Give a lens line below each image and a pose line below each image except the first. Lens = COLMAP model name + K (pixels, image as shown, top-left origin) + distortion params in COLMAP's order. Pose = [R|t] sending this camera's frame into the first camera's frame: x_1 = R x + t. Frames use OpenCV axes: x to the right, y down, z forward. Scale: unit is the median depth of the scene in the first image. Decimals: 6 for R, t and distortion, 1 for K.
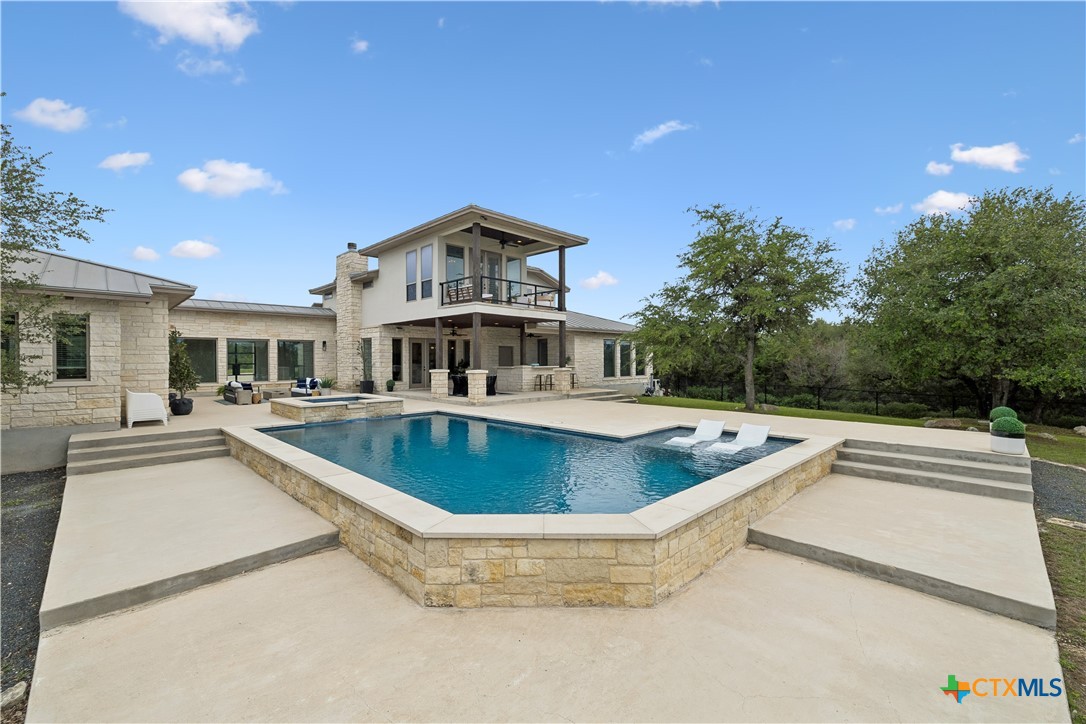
lens RADIAL K [[460.8, 0, 542.3], [0, 460.8, 362.5], [0, 0, 1]] dist [0.000034, -0.000021]
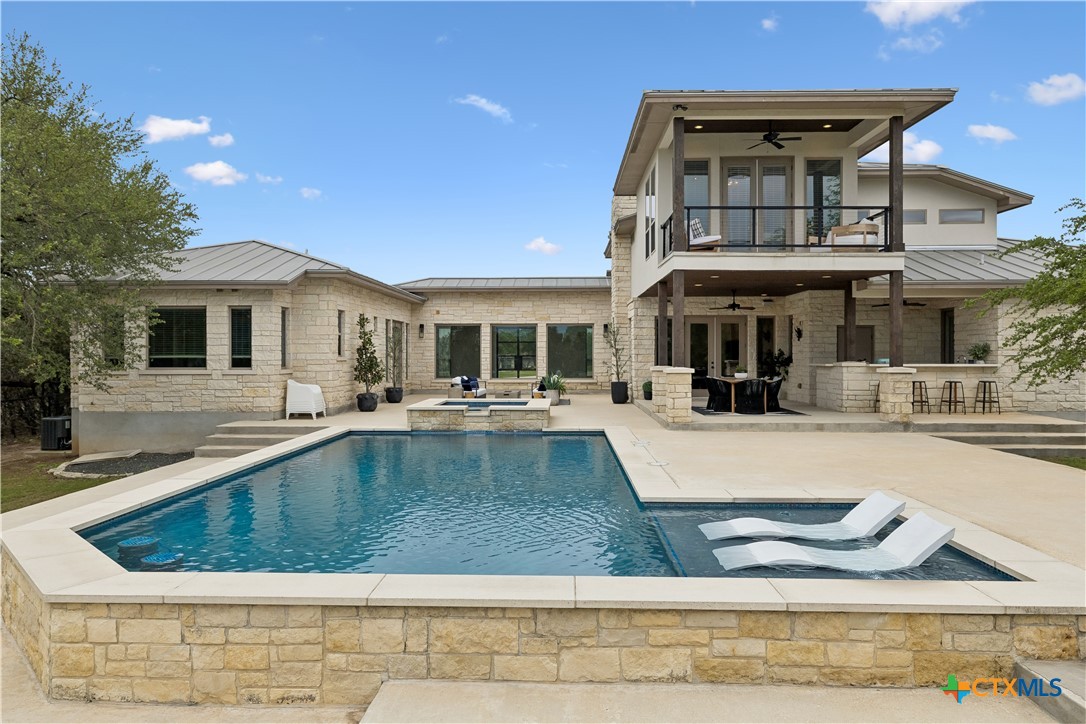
lens RADIAL K [[754.2, 0, 541.3], [0, 754.2, 357.5], [0, 0, 1]] dist [0.004443, 0.001916]
pose [[0.682746, 0.007962, -0.730613, 0.375111], [-0.007296, 0.999965, 0.004080, 0.000539], [0.730620, 0.002545, 0.682780, 0.180174]]
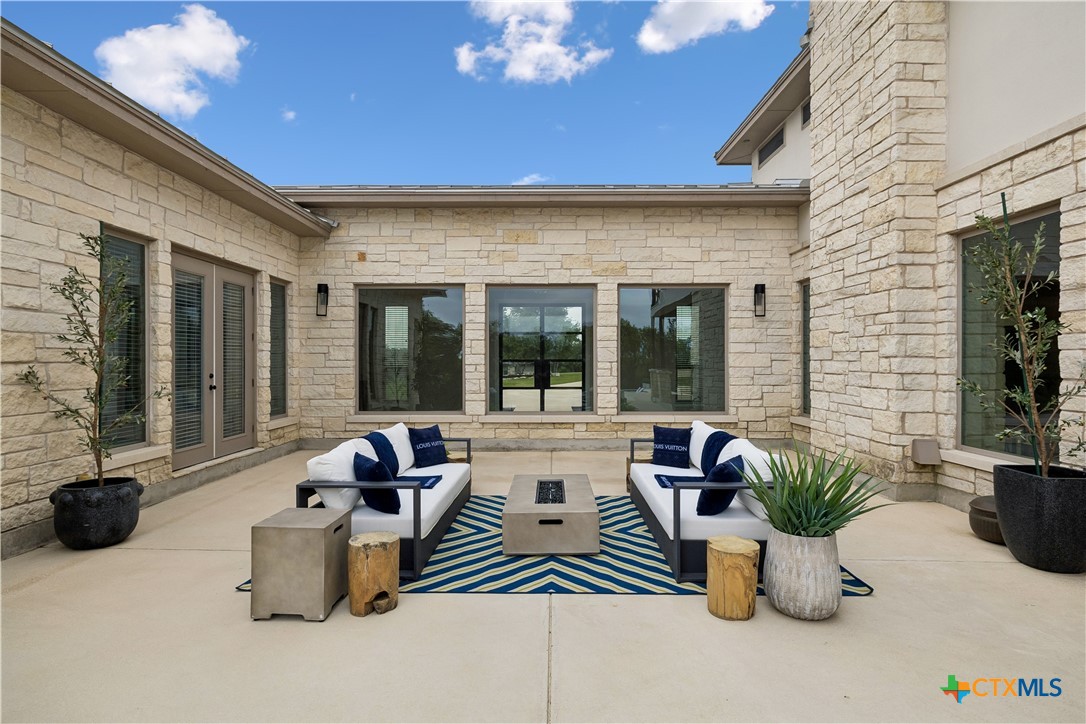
lens RADIAL K [[551.7, 0, 541.8], [0, 551.7, 363.3], [0, 0, 1]] dist [-0.000919, -0.000024]
pose [[0.706324, 0.005315, -0.707869, -0.402162], [-0.009024, 0.999958, -0.001496, 0.007363], [0.707832, 0.007445, 0.706342, 0.814855]]
